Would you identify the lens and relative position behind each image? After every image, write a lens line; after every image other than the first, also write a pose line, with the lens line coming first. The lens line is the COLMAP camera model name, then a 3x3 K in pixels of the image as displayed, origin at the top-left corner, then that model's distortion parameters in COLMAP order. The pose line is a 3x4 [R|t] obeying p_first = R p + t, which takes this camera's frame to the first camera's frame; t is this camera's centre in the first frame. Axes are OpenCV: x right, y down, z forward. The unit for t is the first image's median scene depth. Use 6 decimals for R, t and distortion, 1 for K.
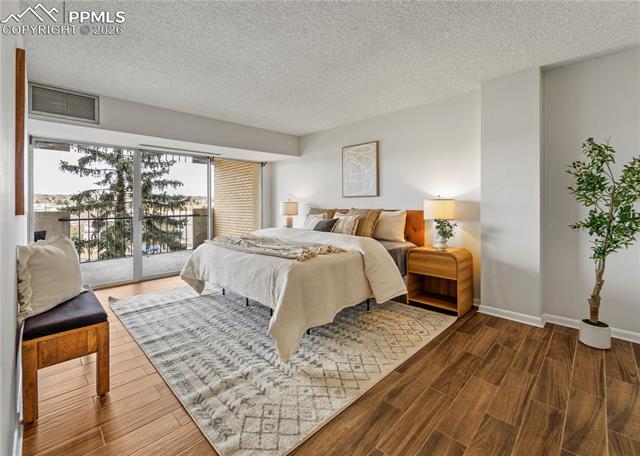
lens RADIAL K [[285.8, 0, 310.8], [0, 285.8, 203.8], [0, 0, 1]] dist [0.000399, -0.000154]
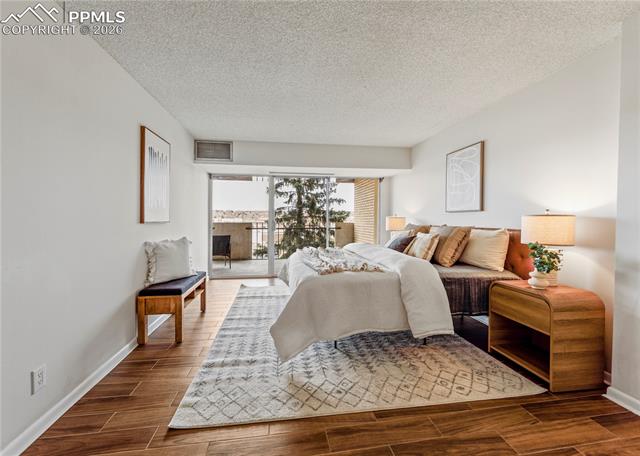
lens RADIAL K [[272.3, 0, 311.3], [0, 272.3, 221.5], [0, 0, 1]] dist [-0.001605, -0.000406]
pose [[0.806355, 0.016957, -0.591189, 0.437858], [-0.010520, 0.999842, 0.014329, -0.003732], [0.591338, -0.005335, 0.806406, 0.158532]]
